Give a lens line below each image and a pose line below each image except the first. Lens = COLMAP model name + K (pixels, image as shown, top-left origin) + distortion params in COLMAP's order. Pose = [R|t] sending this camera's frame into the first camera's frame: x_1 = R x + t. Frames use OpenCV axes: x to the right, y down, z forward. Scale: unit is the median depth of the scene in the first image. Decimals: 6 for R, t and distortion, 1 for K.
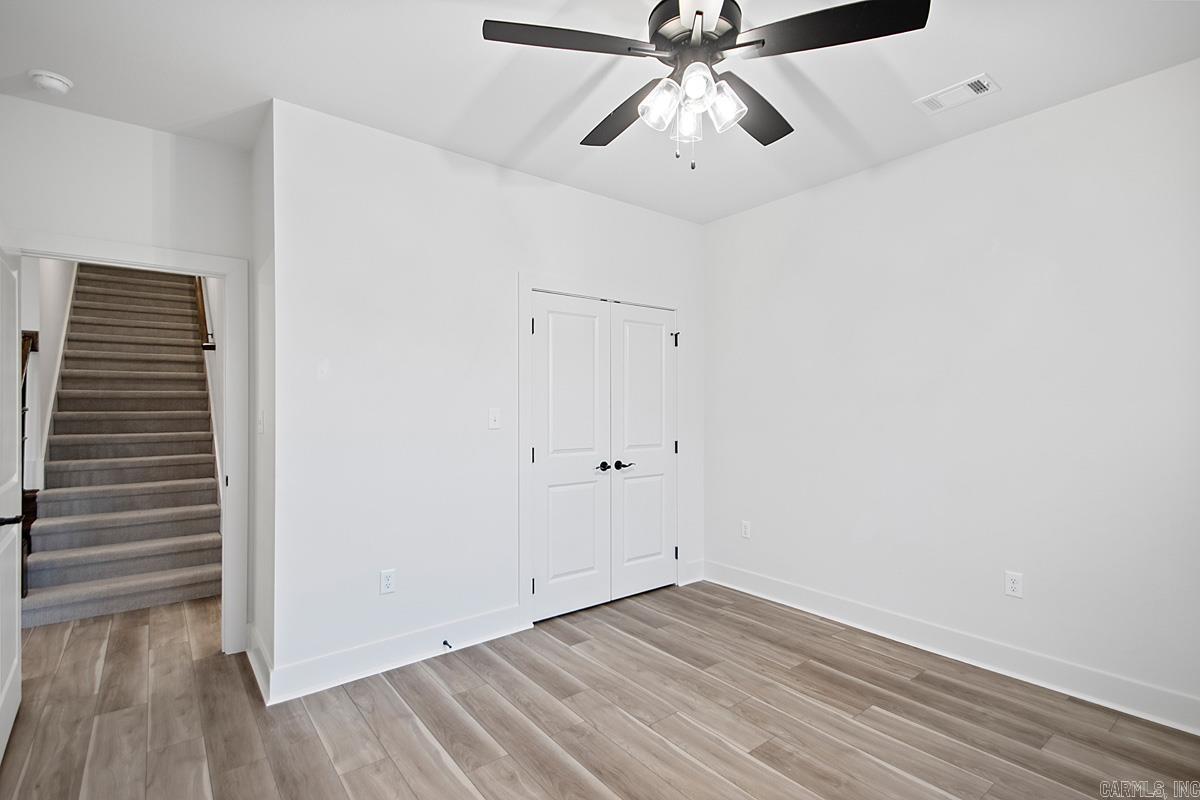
lens RADIAL K [[564.8, 0, 602.5], [0, 564.8, 400.8], [0, 0, 1]] dist [0.040226, -0.021607]
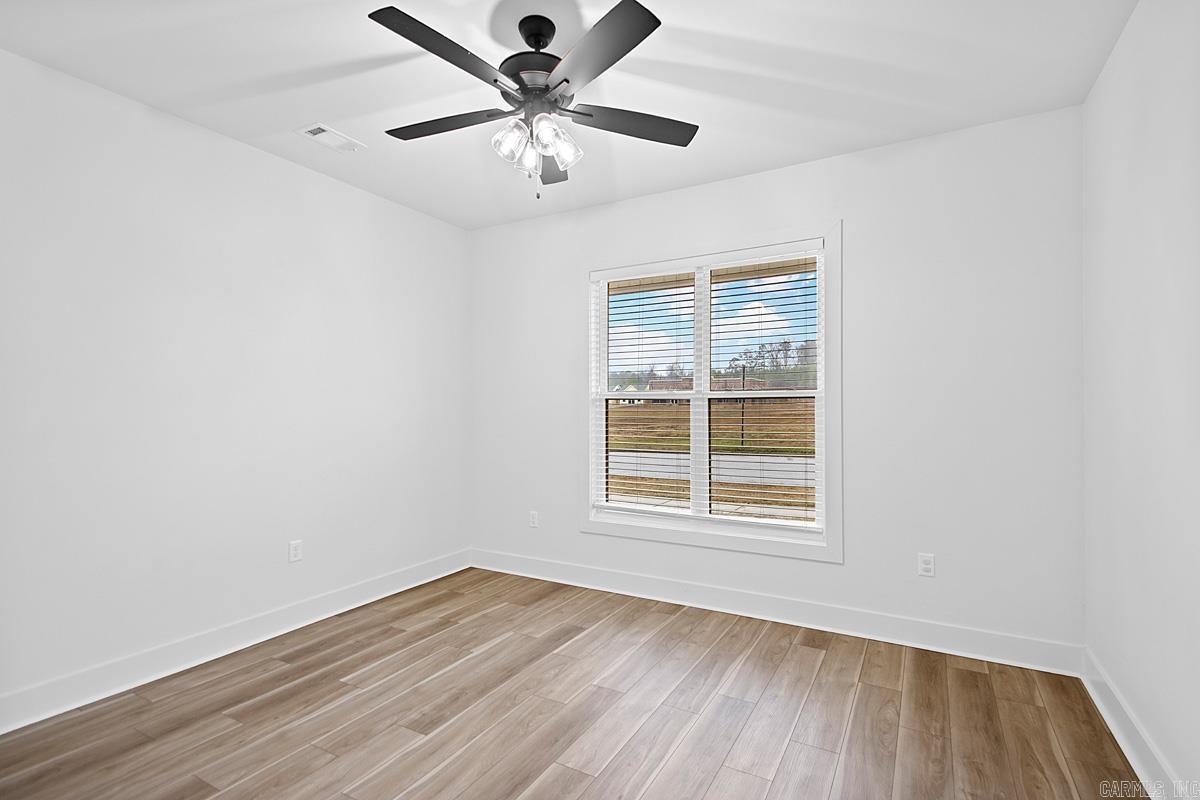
lens RADIAL K [[564.8, 0, 602.5], [0, 564.8, 400.8], [0, 0, 1]] dist [0.040226, -0.021607]
pose [[-0.380726, 0.006590, 0.924665, -0.733155], [-0.009896, 0.999888, -0.011201, 0.001144], [-0.924635, -0.013415, -0.380618, 0.945745]]
